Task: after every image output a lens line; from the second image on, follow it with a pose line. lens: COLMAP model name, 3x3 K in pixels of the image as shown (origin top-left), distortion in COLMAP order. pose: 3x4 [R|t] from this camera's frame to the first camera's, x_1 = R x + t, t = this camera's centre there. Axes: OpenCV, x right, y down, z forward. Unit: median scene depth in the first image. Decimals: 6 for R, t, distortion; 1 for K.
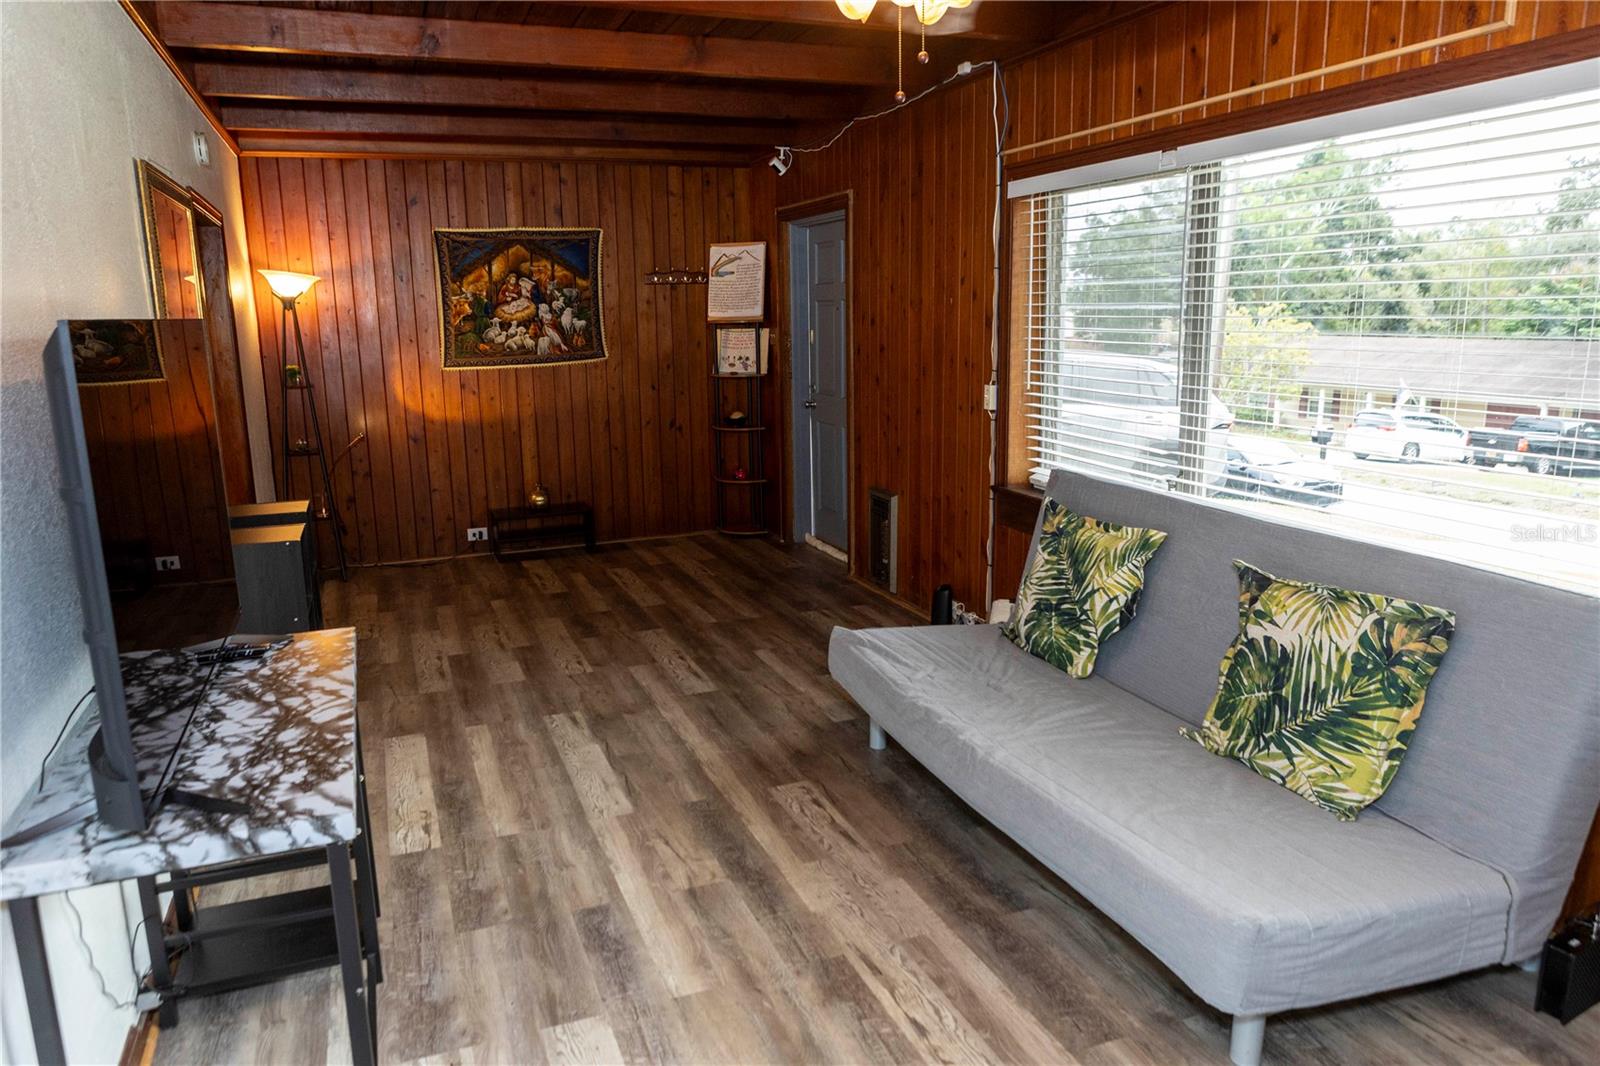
lens RADIAL K [[1072.4, 0, 780.3], [0, 1072.4, 533.2], [0, 0, 1]] dist [-0.032353, 0.014595]
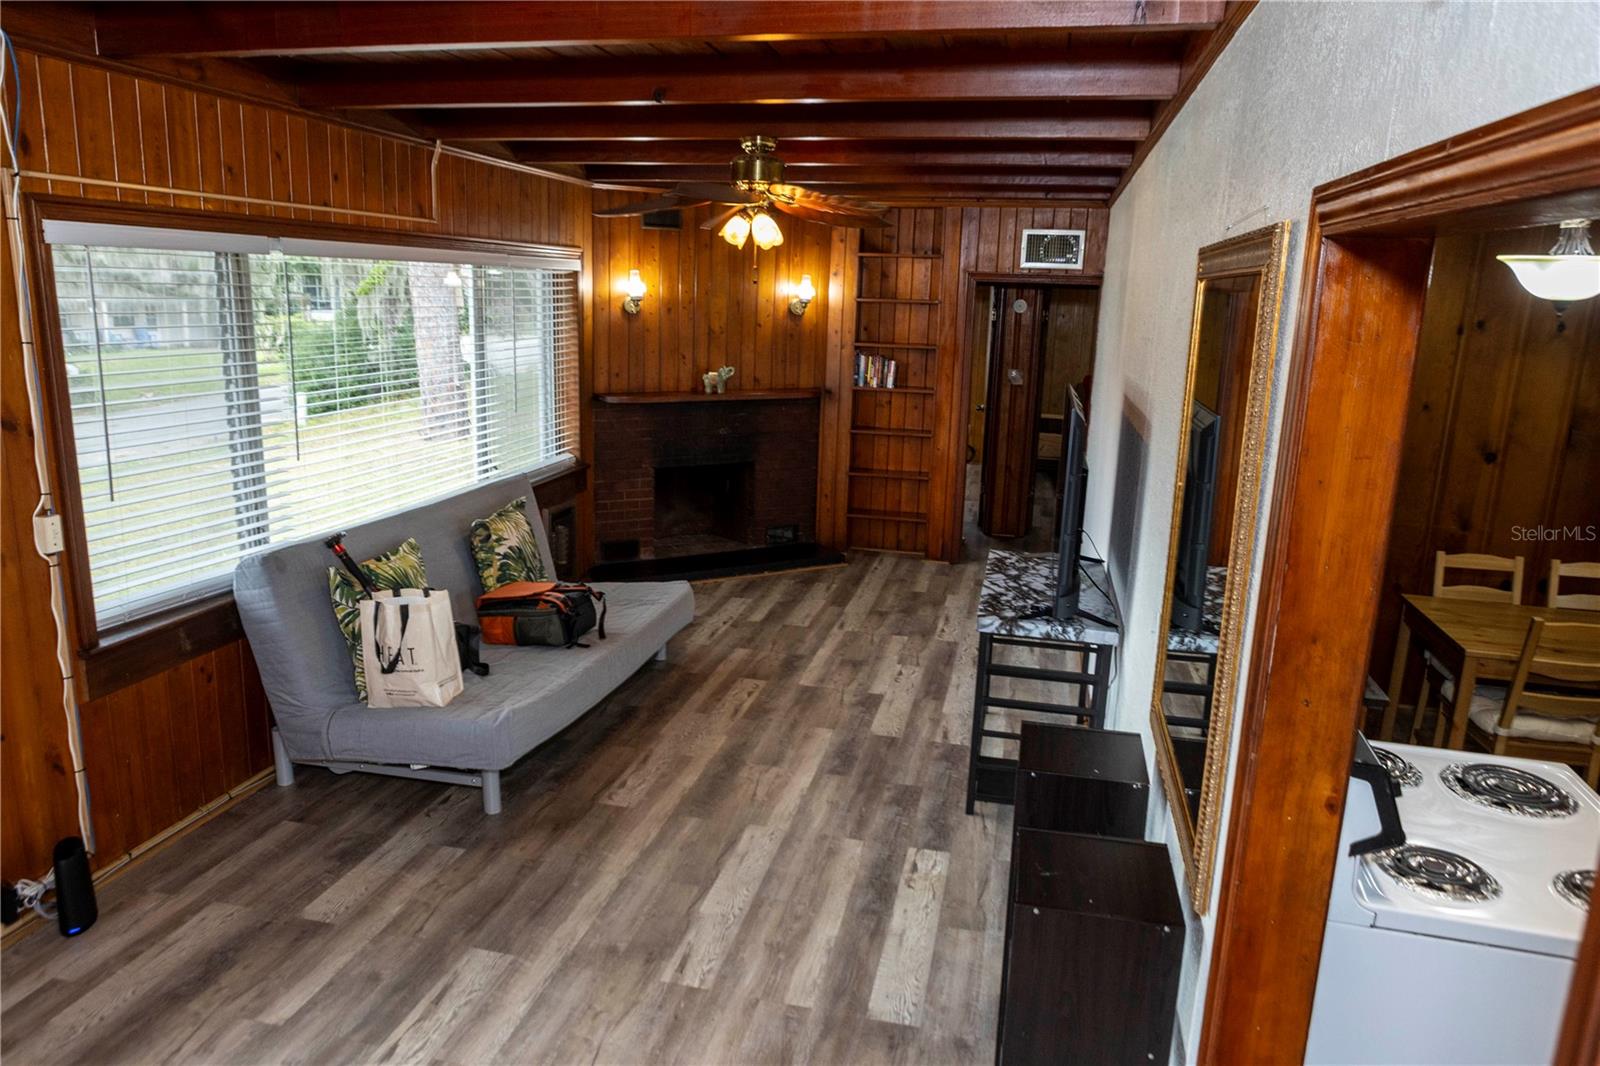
lens RADIAL K [[1072.9, 0, 783.5], [0, 1072.9, 530.0], [0, 0, 1]] dist [-0.027228, 0.012560]
pose [[-0.826086, -0.127557, 0.548919, -0.769351], [0.102608, 0.923720, 0.369071, -0.460882], [-0.554124, 0.361208, -0.749983, 1.748395]]
